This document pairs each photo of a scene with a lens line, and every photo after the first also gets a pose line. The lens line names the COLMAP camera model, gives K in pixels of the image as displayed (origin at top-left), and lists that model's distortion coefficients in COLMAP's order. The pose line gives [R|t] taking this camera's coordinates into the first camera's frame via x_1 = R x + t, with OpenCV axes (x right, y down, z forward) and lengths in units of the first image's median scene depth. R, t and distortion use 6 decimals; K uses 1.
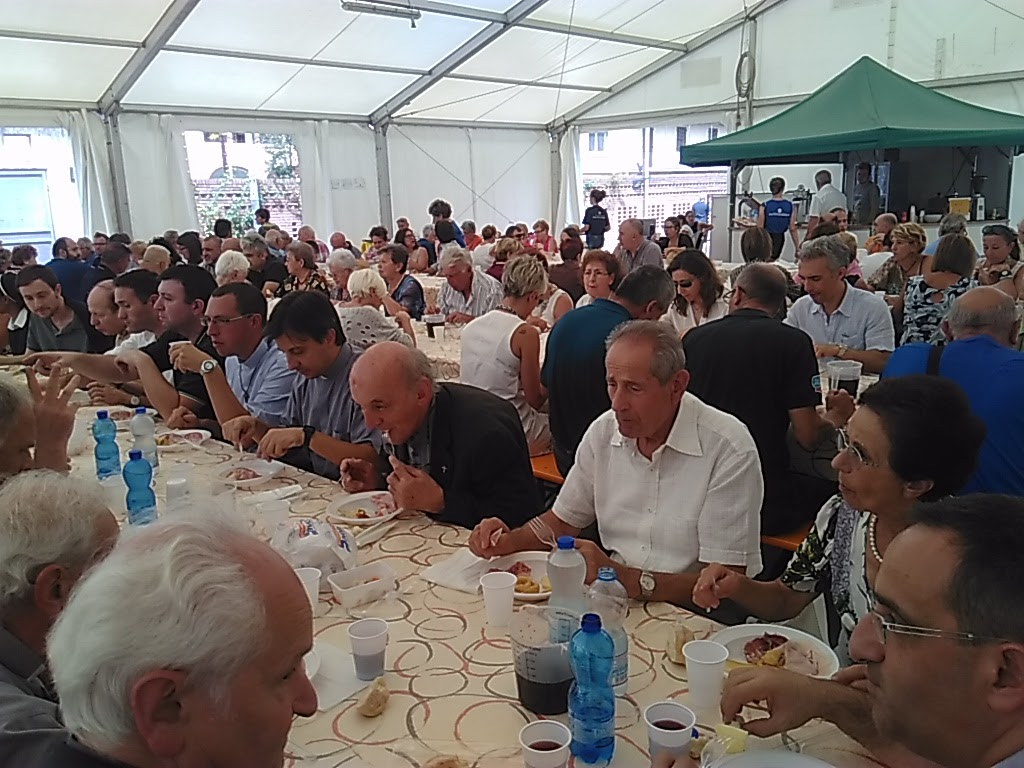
lens RADIAL K [[892.7, 0, 534.2], [0, 892.7, 403.2], [0, 0, 1]] dist [0.087140, -0.153876]
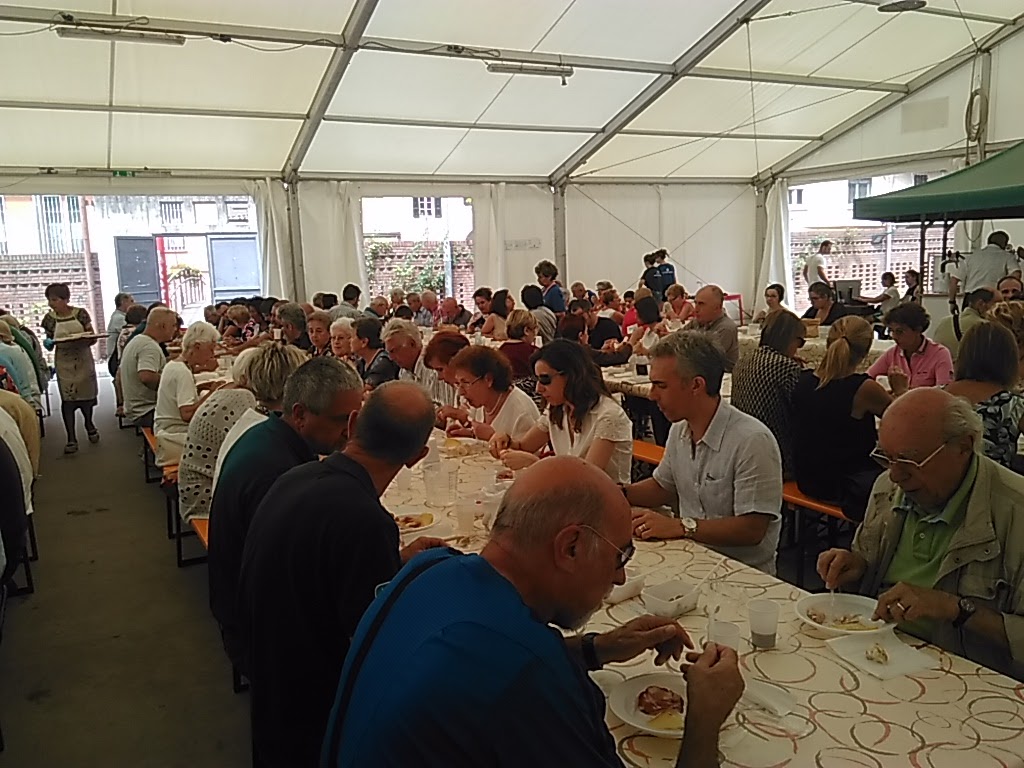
lens RADIAL K [[892.7, 0, 509.5], [0, 892.7, 401.3], [0, 0, 1]] dist [0.087140, -0.153876]
pose [[0.946307, 0.050559, -0.319291, 0.103867], [-0.069935, 0.996322, -0.049506, -0.022077], [0.315614, 0.069178, 0.946363, 0.074125]]
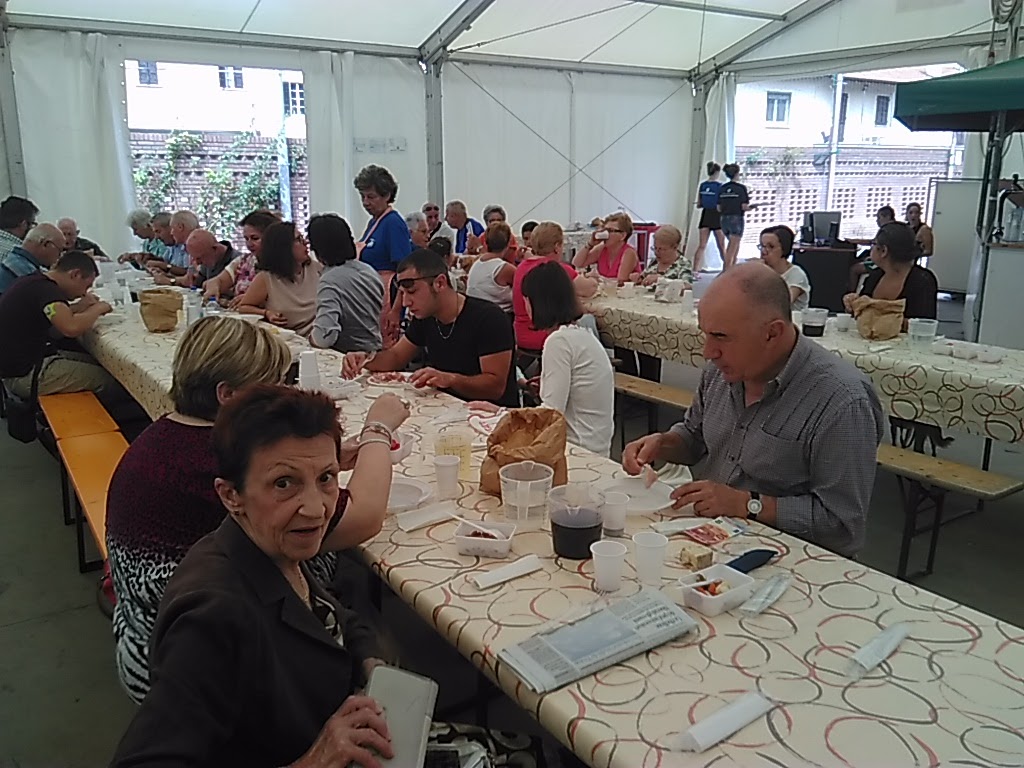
lens RADIAL K [[892.7, 0, 518.3], [0, 892.7, 387.0], [0, 0, 1]] dist [0.087140, -0.153876]
pose [[0.977640, 0.080338, -0.194336, 0.048915], [-0.078247, 0.996764, 0.018426, -0.078515], [0.195187, -0.002808, 0.980762, 0.337810]]
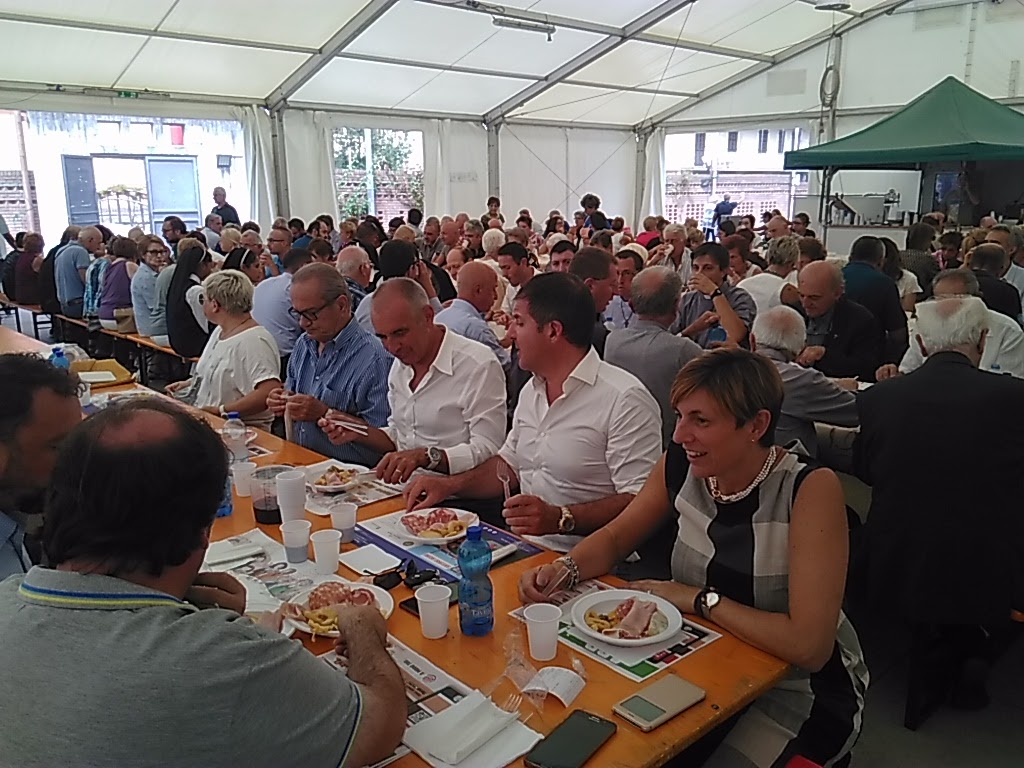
lens RADIAL K [[892.7, 0, 529.0], [0, 892.7, 412.4], [0, 0, 1]] dist [0.087140, -0.153876]
pose [[0.998931, 0.035774, -0.029286, -0.083960], [-0.035305, 0.999242, 0.016392, 0.025454], [0.029850, -0.015340, 0.999437, -0.109360]]
